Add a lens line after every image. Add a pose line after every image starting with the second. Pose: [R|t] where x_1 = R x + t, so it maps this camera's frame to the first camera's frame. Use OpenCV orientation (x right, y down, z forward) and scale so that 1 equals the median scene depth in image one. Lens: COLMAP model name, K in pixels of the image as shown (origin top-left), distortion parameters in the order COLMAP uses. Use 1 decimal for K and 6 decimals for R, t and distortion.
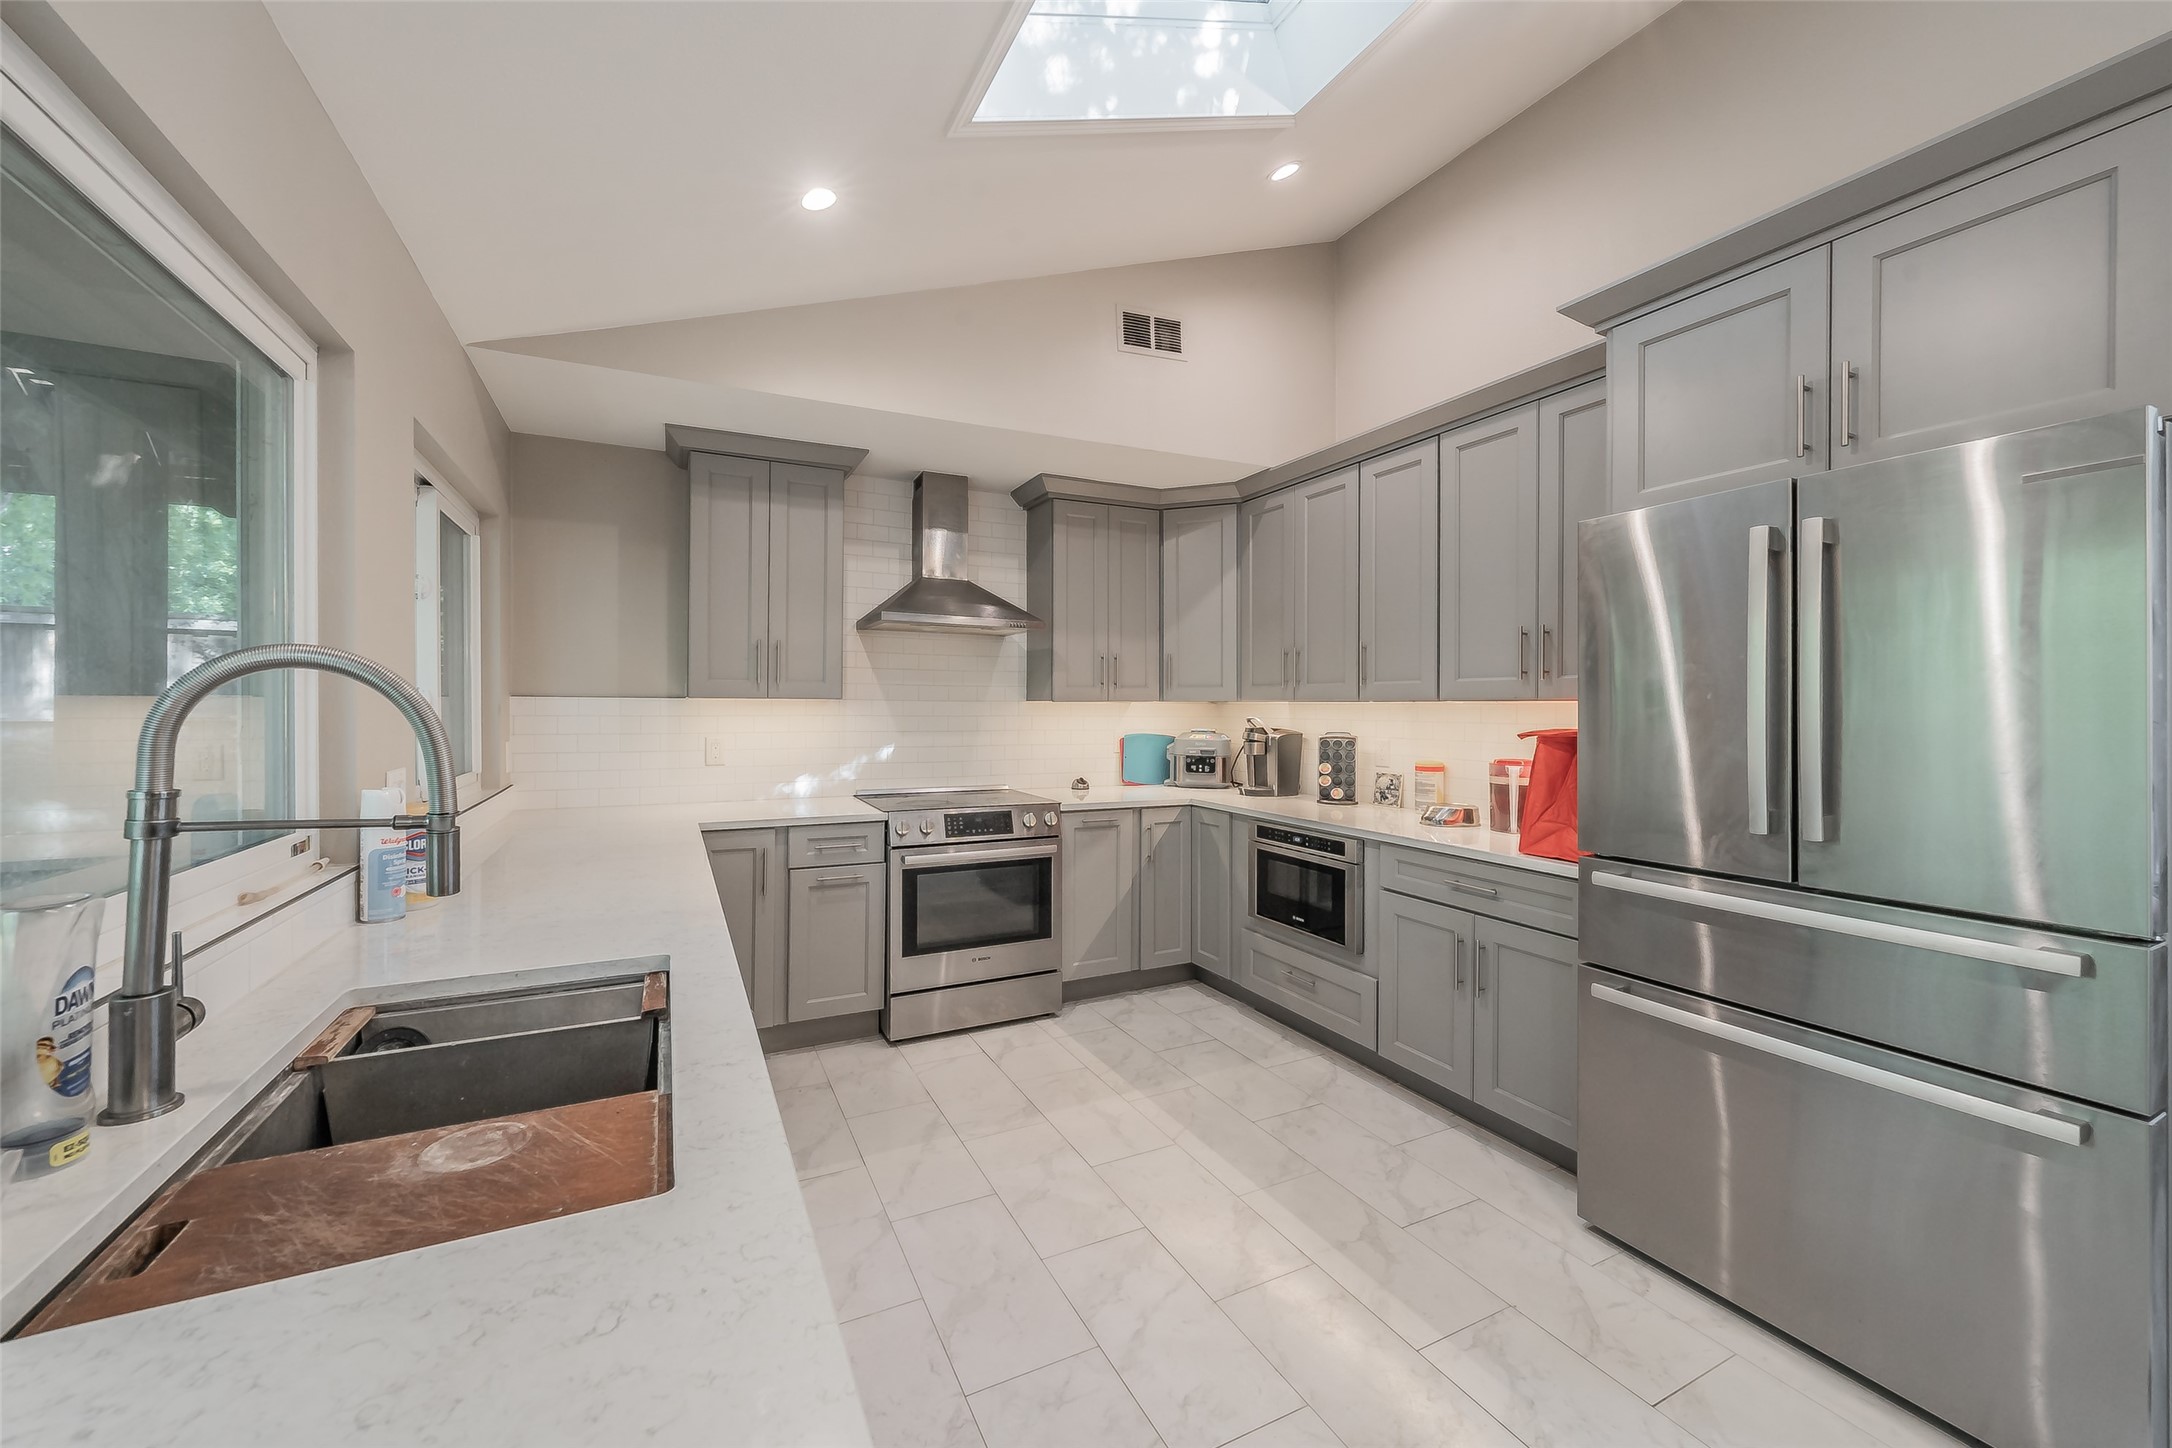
lens RADIAL K [[807.5, 0, 1040.9], [0, 807.5, 708.0], [0, 0, 1]] dist [0.004239, -0.000149]
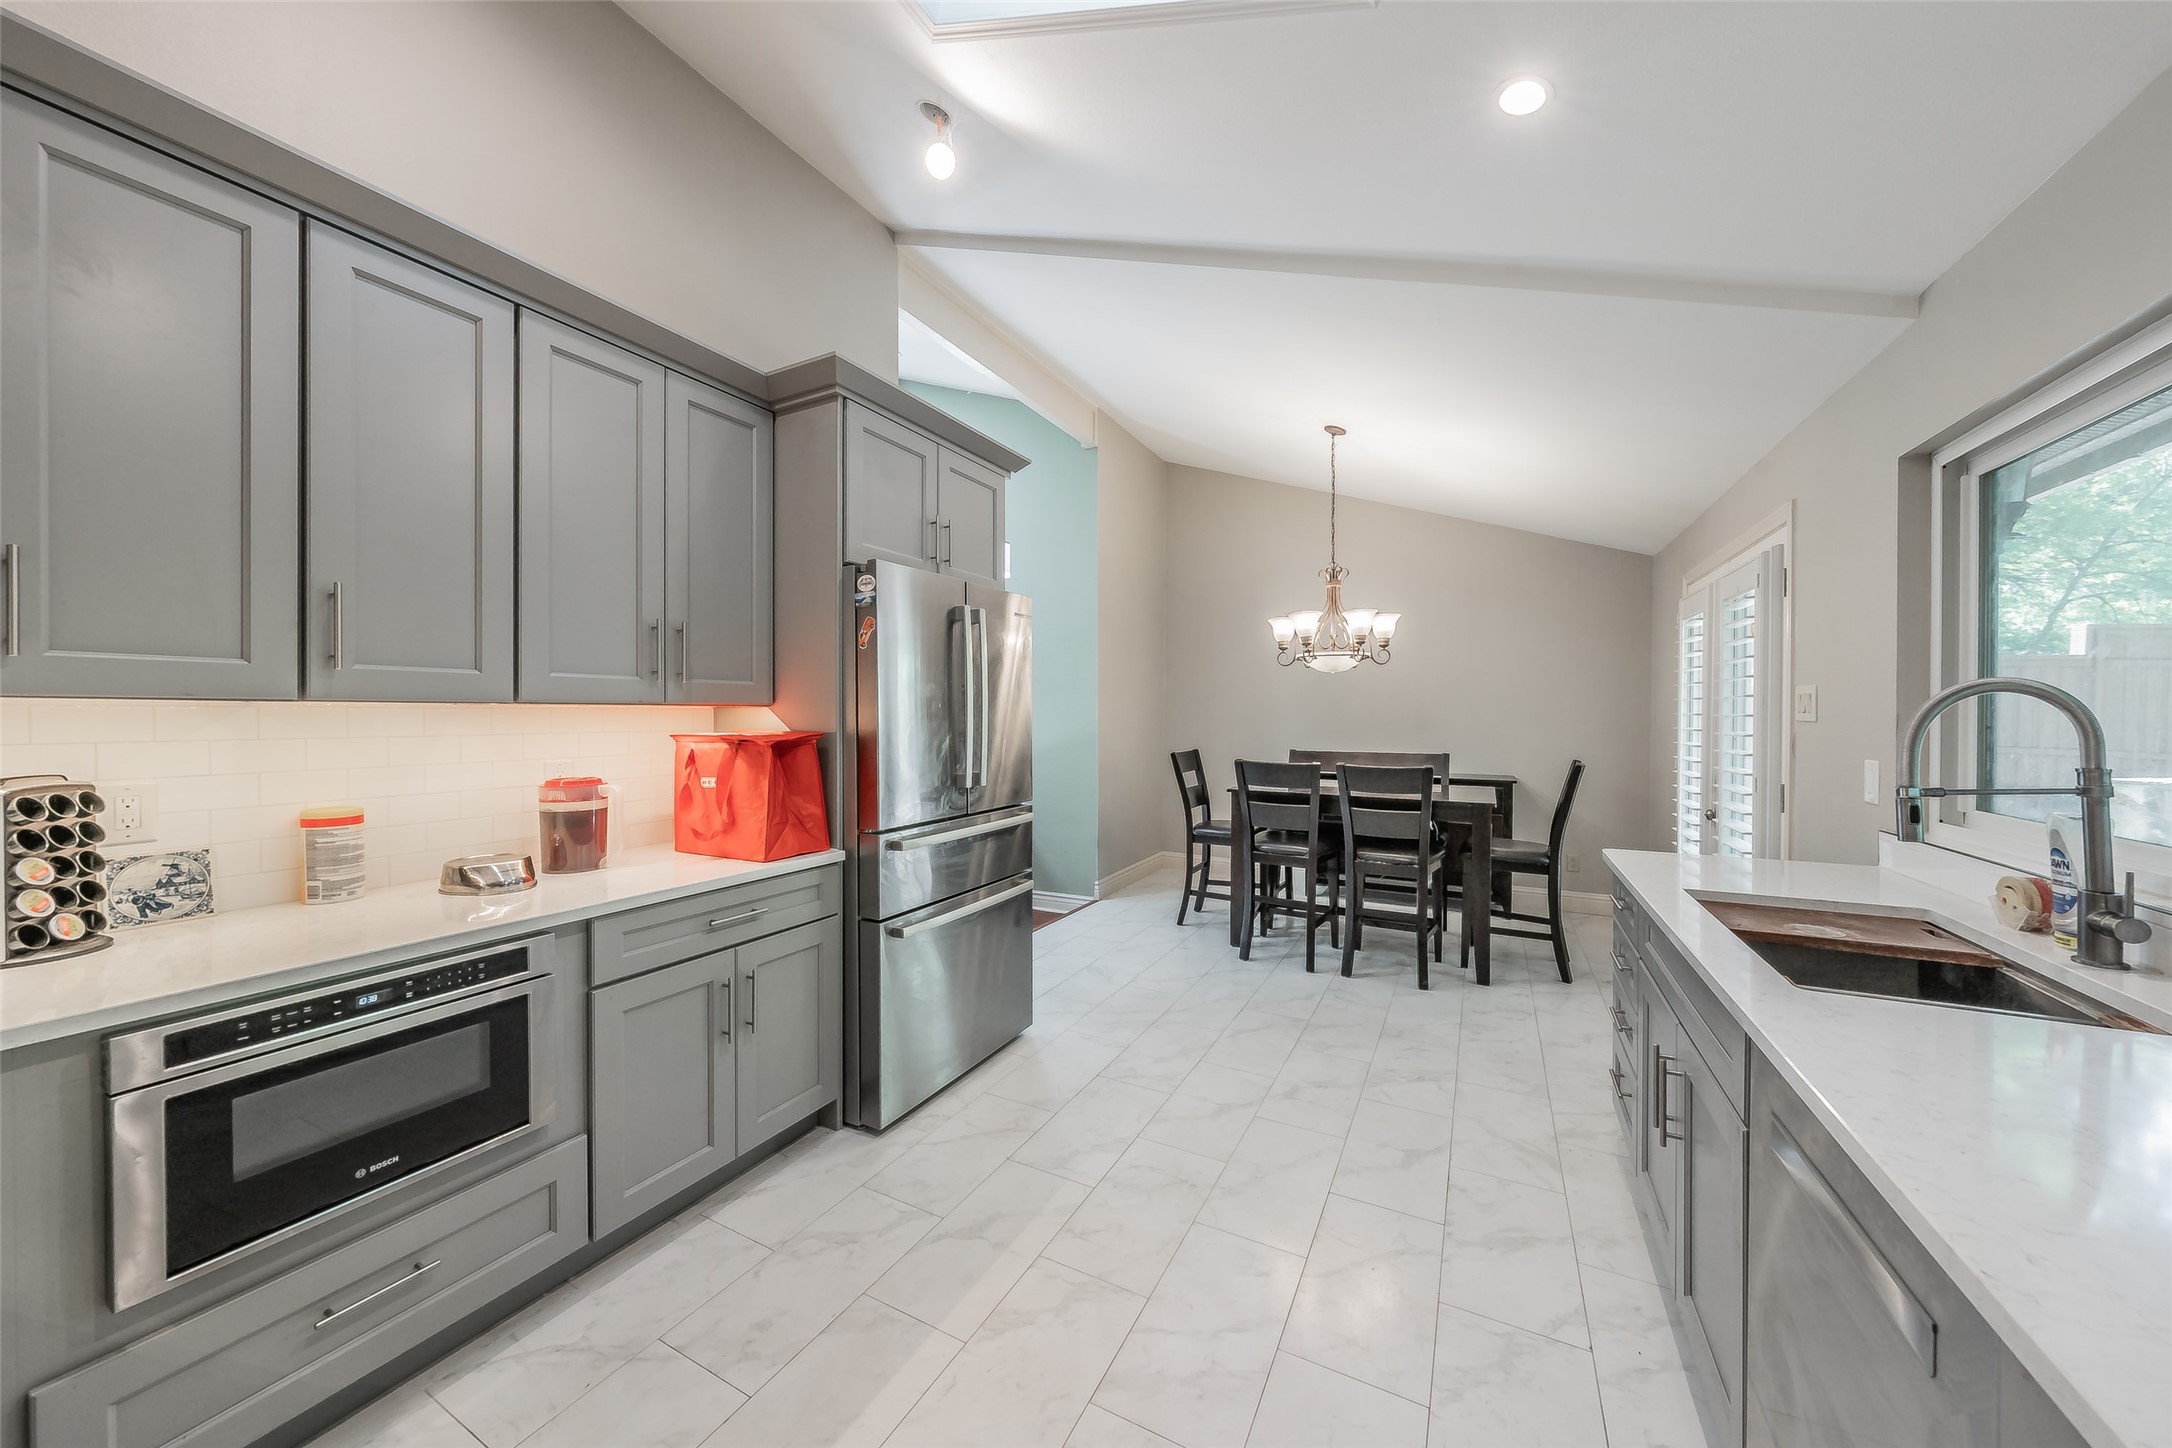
lens RADIAL K [[746.6, 0, 1109.2], [0, 746.6, 717.1], [0, 0, 1]] dist [-0.002075, -0.000091]
pose [[-0.620487, -0.012373, 0.784119, -0.269382], [-0.005666, 0.999920, 0.011295, -0.006123], [-0.784196, 0.002566, -0.620507, 0.903498]]
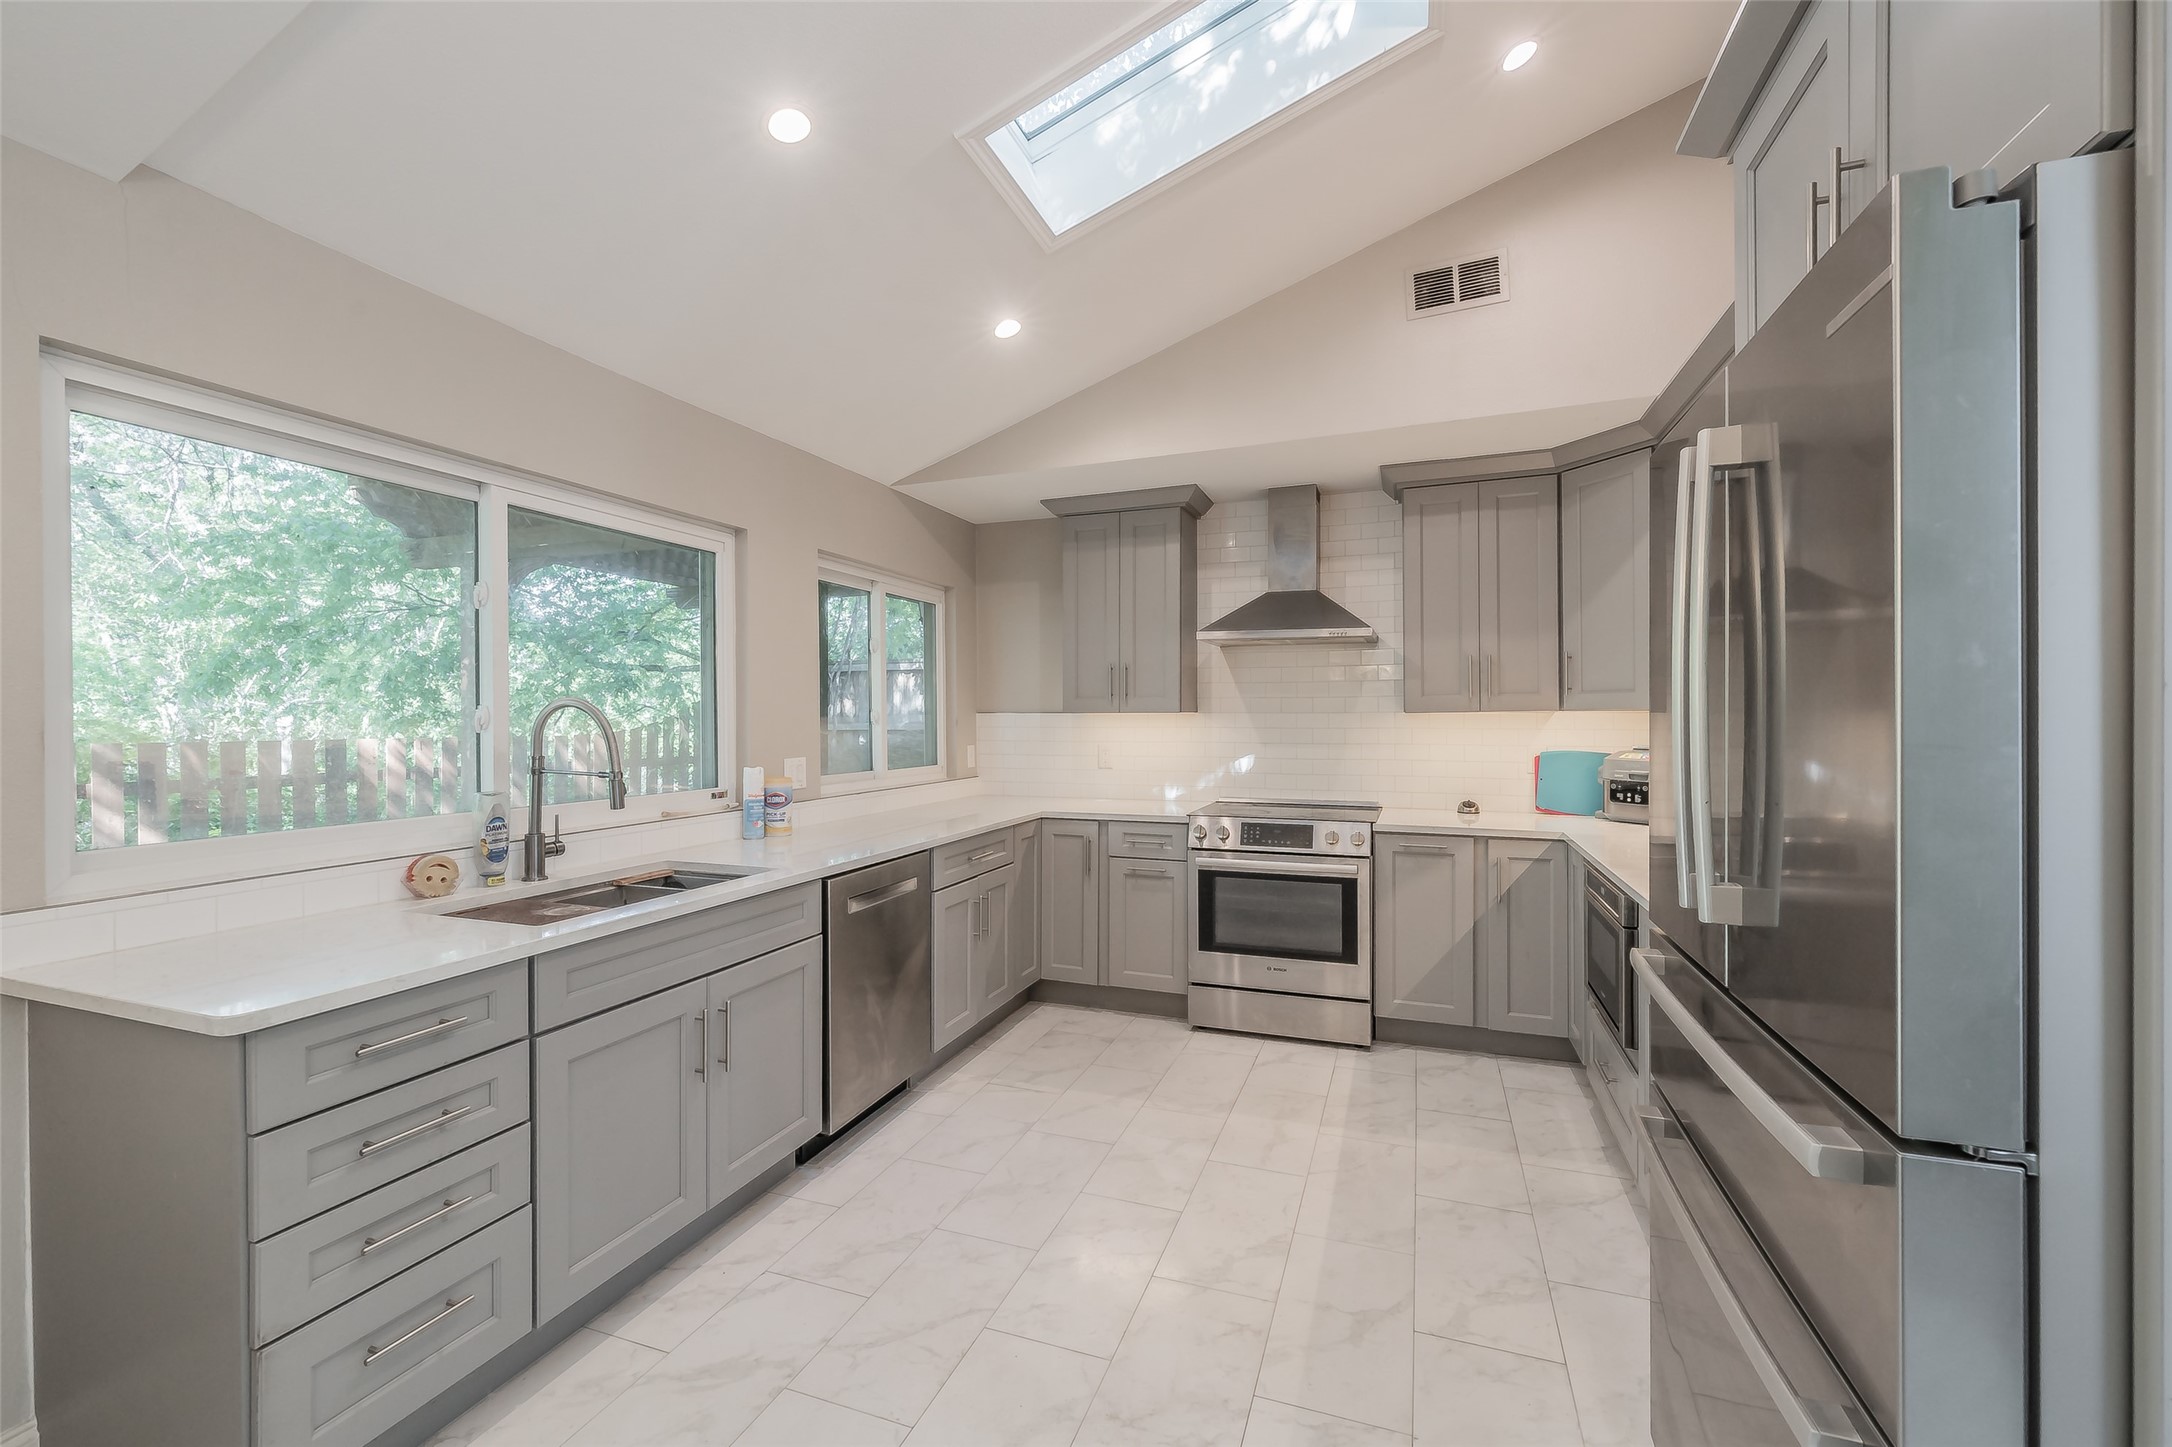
lens RADIAL K [[876.1, 0, 1106.4], [0, 876.1, 720.1], [0, 0, 1]] dist [0.002711, 0.000057]
pose [[0.710307, -0.004127, -0.703880, 0.550934], [0.003950, 0.999990, -0.001878, 0.001228], [0.703881, -0.001447, 0.710317, 0.075818]]
